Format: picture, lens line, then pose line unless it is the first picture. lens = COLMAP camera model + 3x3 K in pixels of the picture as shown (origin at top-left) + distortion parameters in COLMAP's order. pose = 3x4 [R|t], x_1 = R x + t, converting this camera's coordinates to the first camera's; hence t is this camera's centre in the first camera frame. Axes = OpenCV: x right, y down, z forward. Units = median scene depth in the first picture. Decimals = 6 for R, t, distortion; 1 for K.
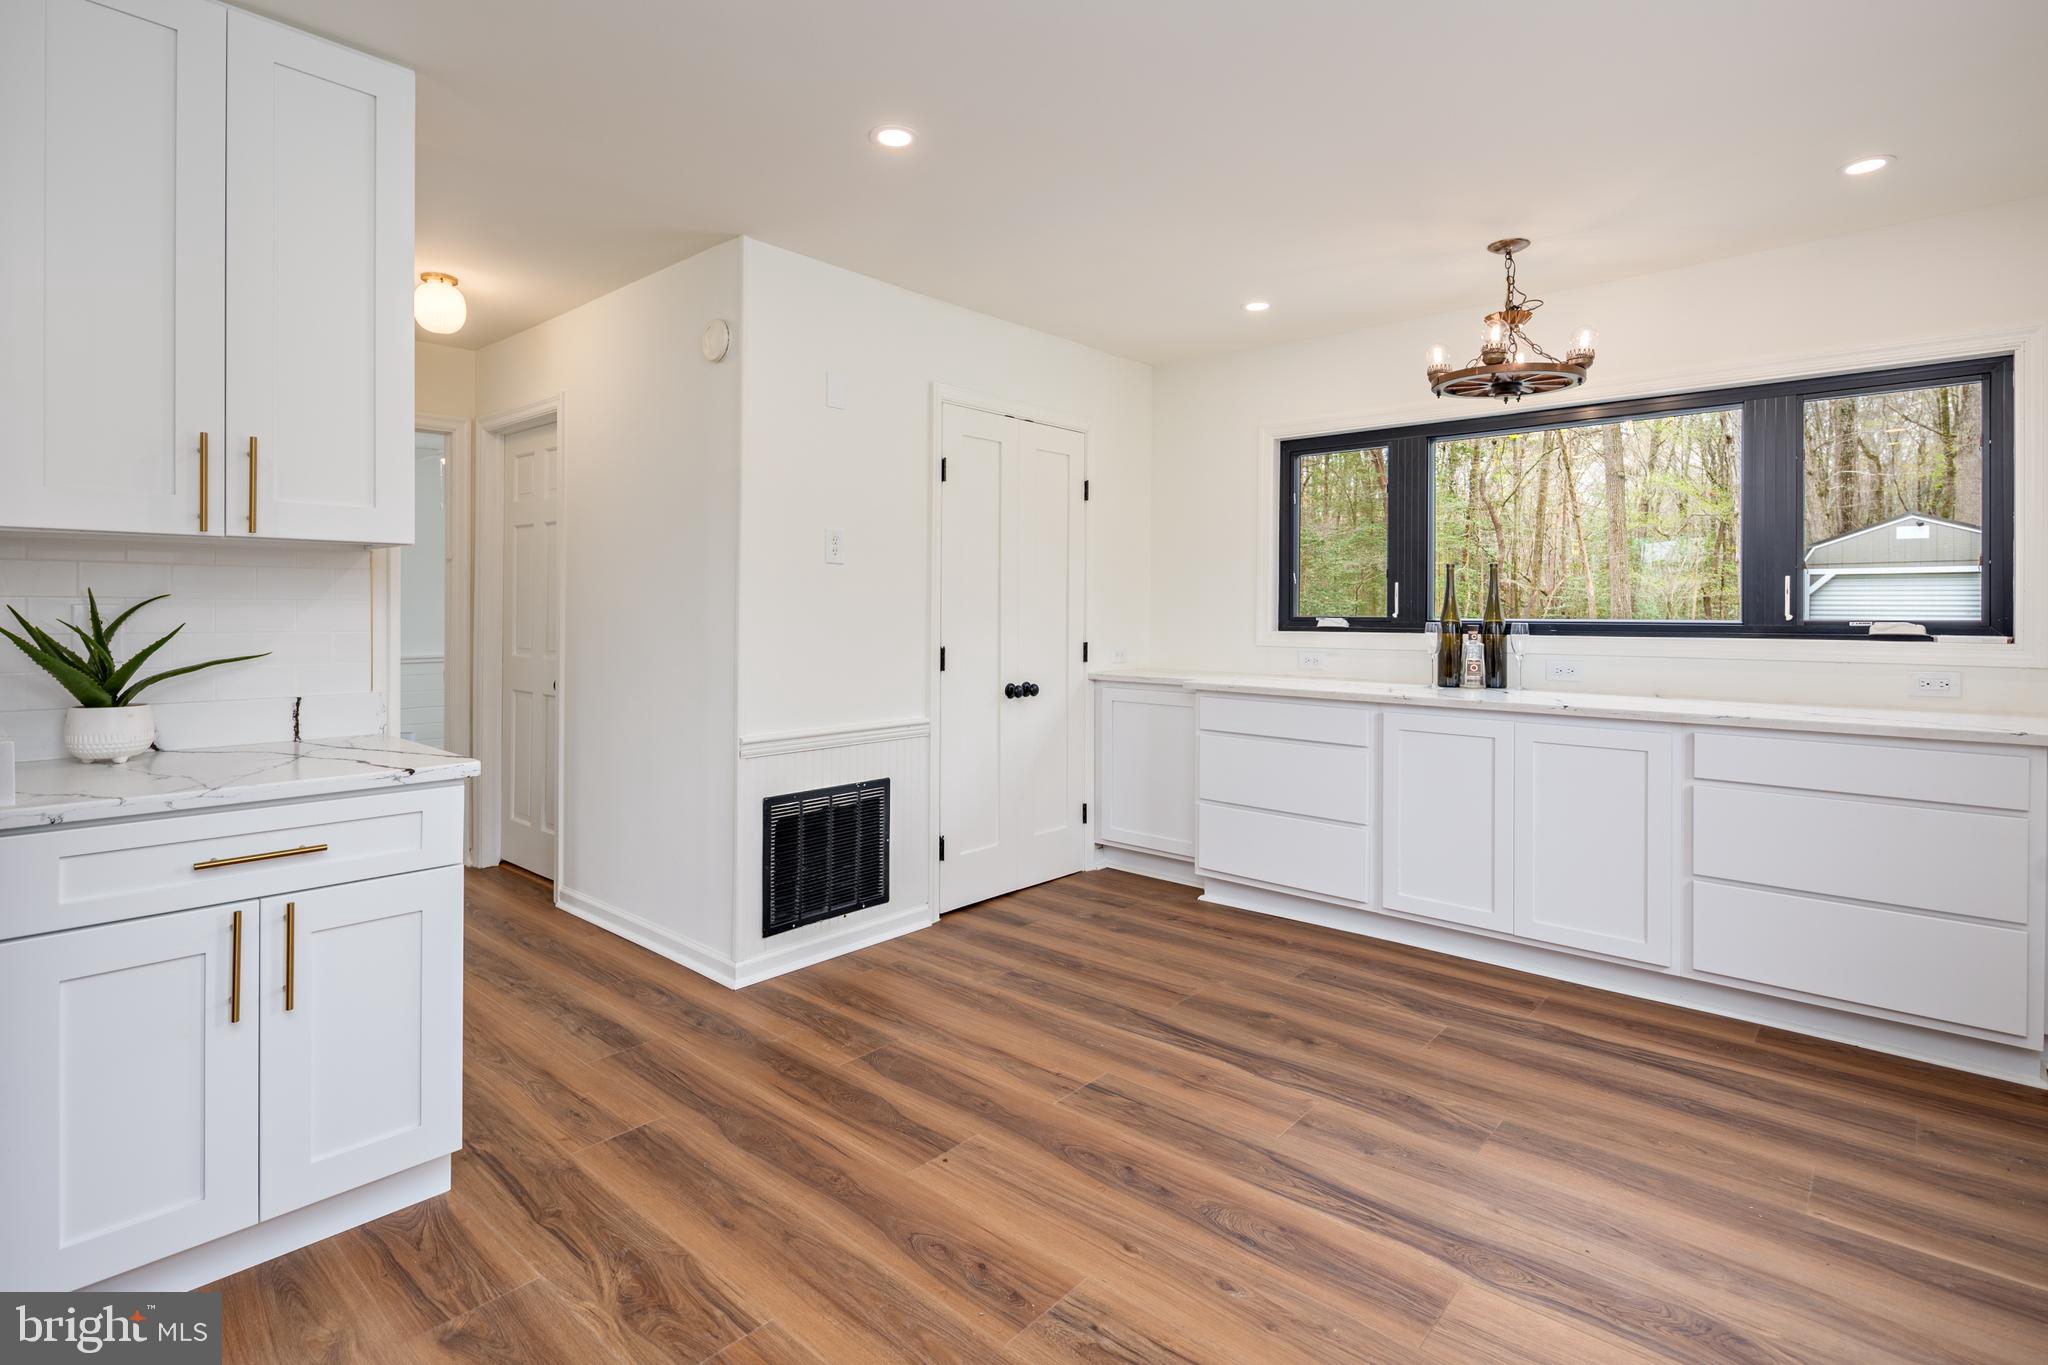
lens RADIAL K [[994.8, 0, 1011.2], [0, 994.8, 606.9], [0, 0, 1]] dist [-0.000665, -0.001046]
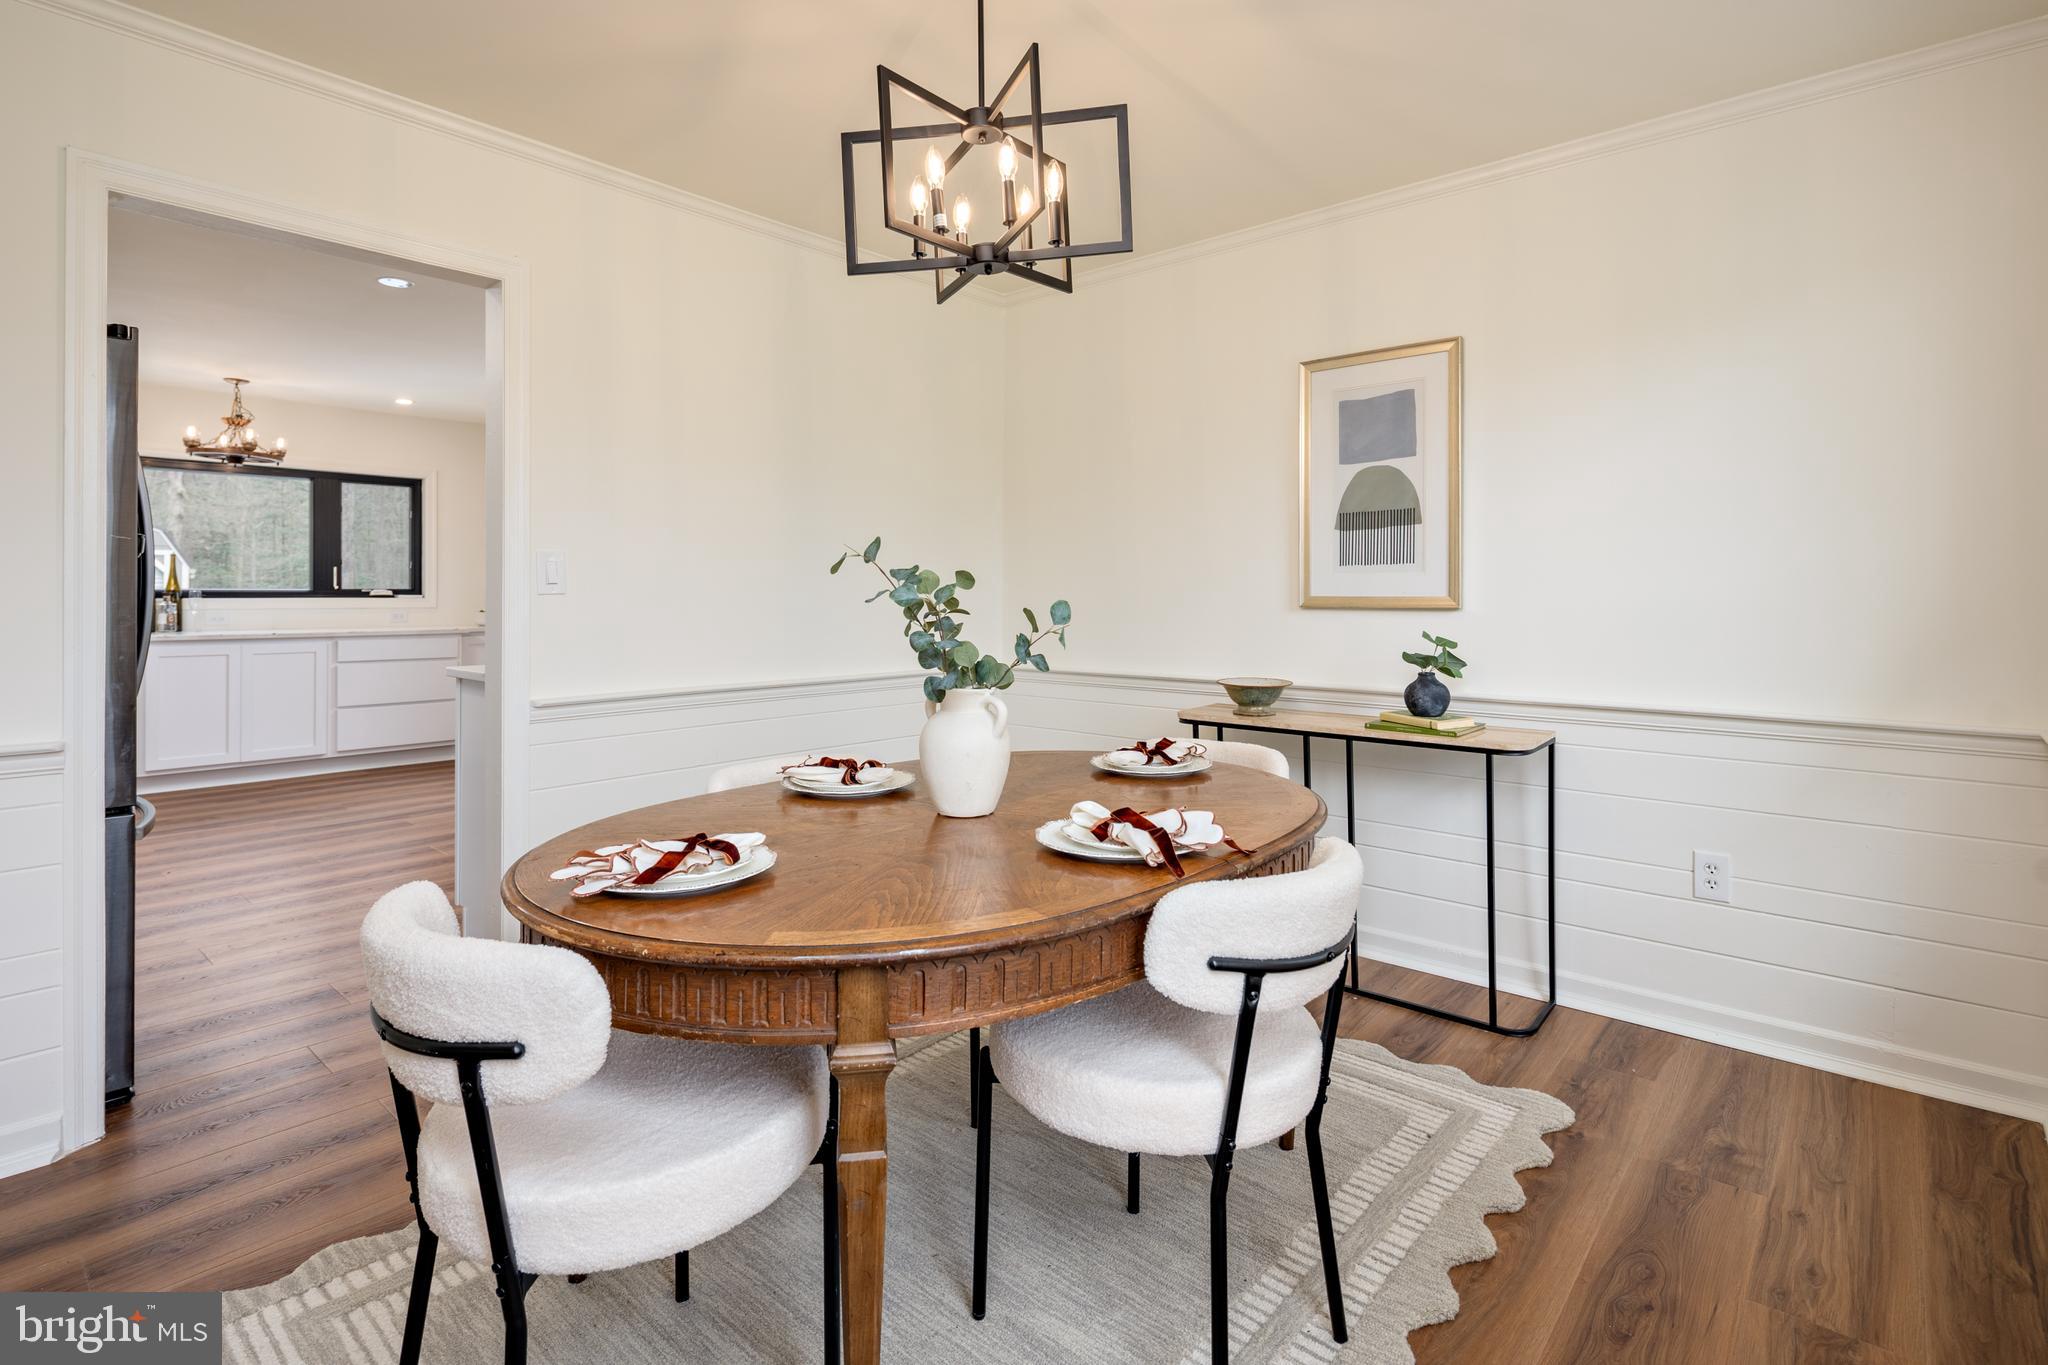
lens RADIAL K [[996.3, 0, 1022.1], [0, 996.3, 585.1], [0, 0, 1]] dist [-0.001276, -0.000661]
pose [[-0.012444, 0.003639, 0.999916, -1.534853], [-0.004528, 0.999983, -0.003696, 0.008132], [-0.999912, -0.004574, -0.012427, -0.465804]]
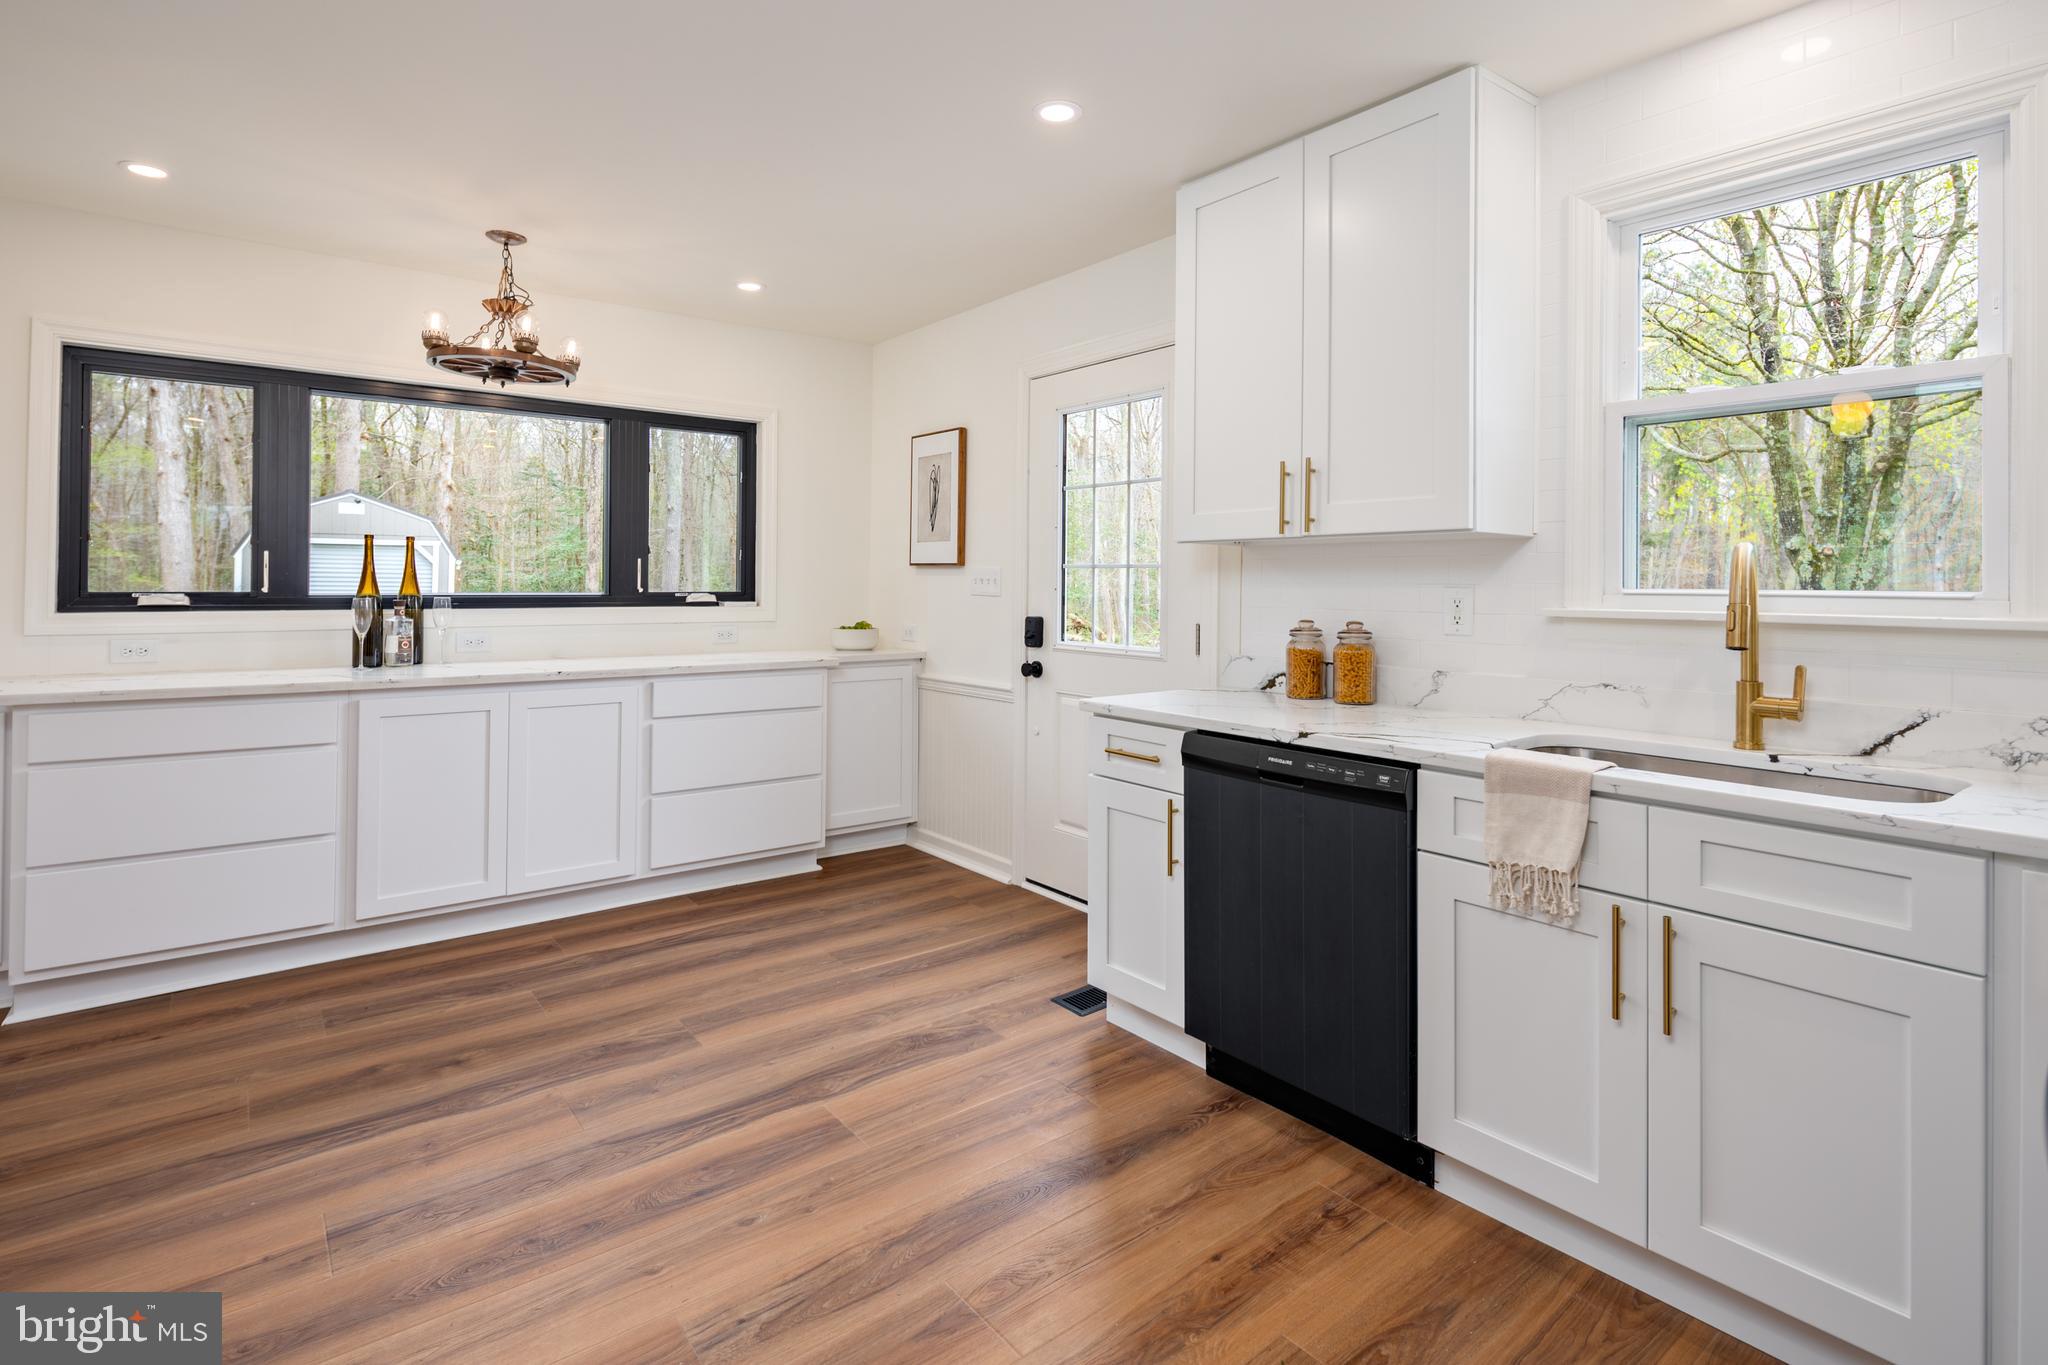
lens RADIAL K [[993.8, 0, 1021.5], [0, 993.8, 567.8], [0, 0, 1]] dist [-0.000024, -0.001232]
pose [[0.169444, 0.013237, 0.985451, -0.506612], [-0.010004, 0.999881, -0.011710, -0.010183], [-0.985489, -0.007875, 0.169556, 0.333930]]
